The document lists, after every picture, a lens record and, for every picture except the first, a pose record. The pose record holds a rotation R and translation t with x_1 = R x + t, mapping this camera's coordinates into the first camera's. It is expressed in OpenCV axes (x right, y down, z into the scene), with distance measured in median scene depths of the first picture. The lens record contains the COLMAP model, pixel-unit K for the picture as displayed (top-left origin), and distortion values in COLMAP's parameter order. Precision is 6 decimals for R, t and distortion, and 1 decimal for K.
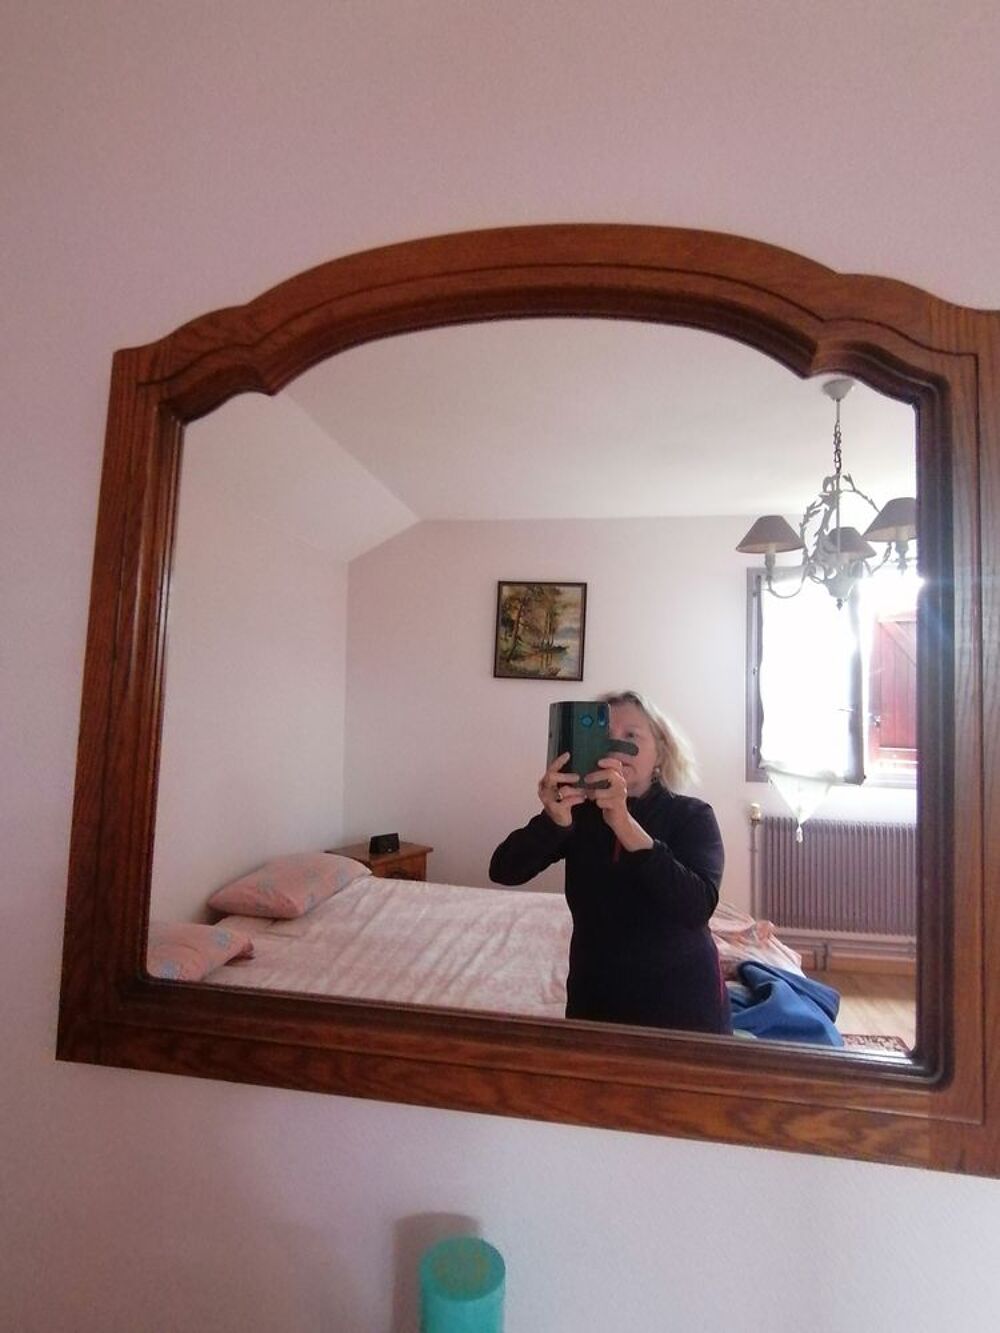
lens RADIAL K [[695.6, 0, 484.6], [0, 695.6, 676.1], [0, 0, 1]] dist [0.070217, -0.046082]
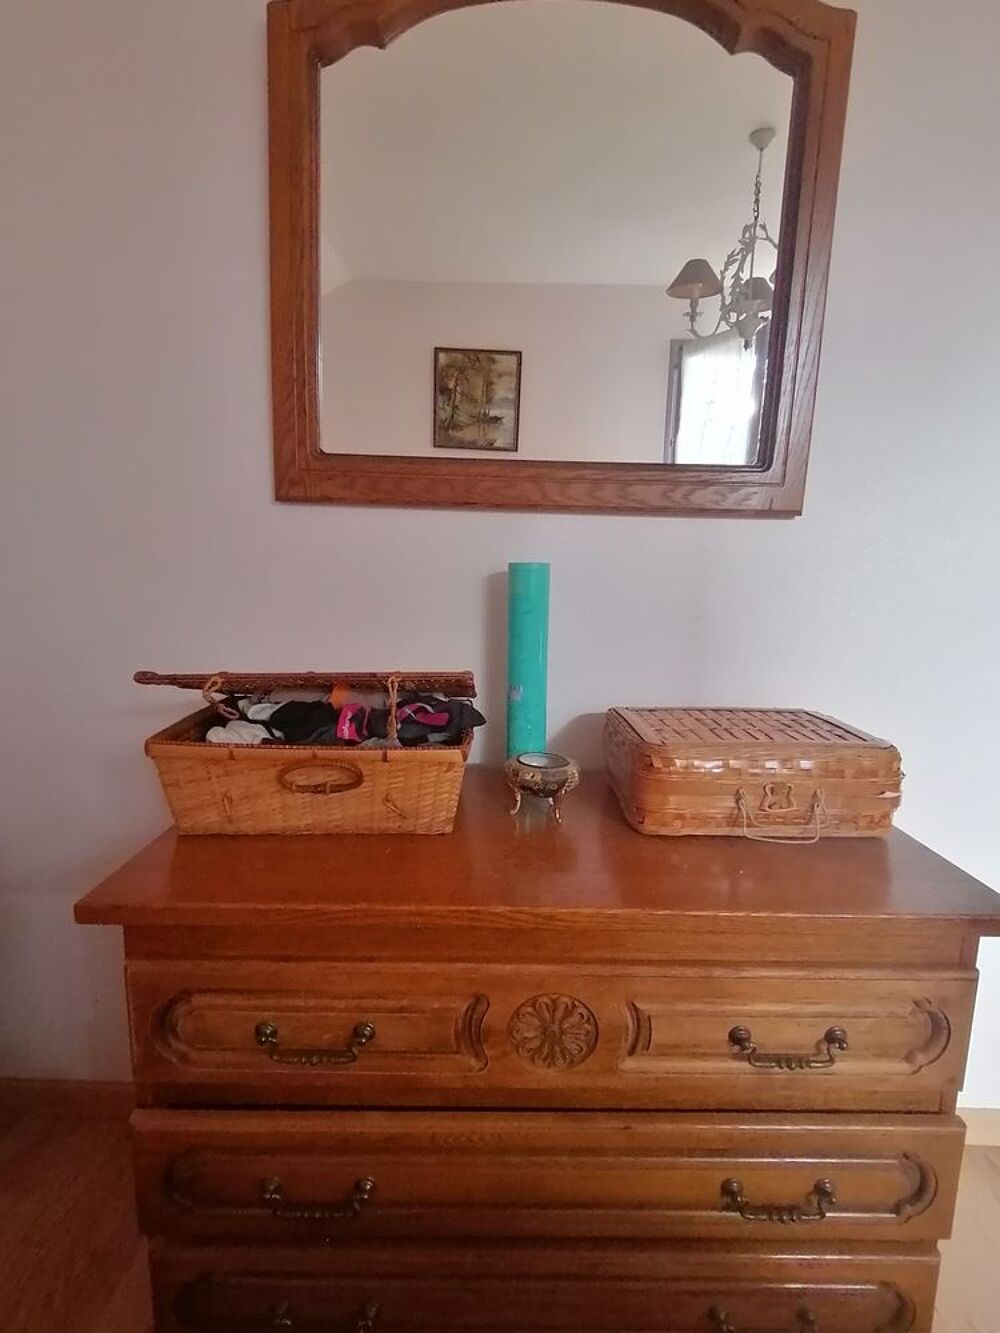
lens RADIAL K [[697.1, 0, 500.0], [0, 697.1, 666.5], [0, 0, 1]] dist [0.012418, 0.000077]
pose [[0.990135, -0.035102, 0.135650, -0.076031], [0.000609, 0.969182, 0.246345, 0.116818], [-0.140116, -0.243832, 0.959642, -0.177831]]
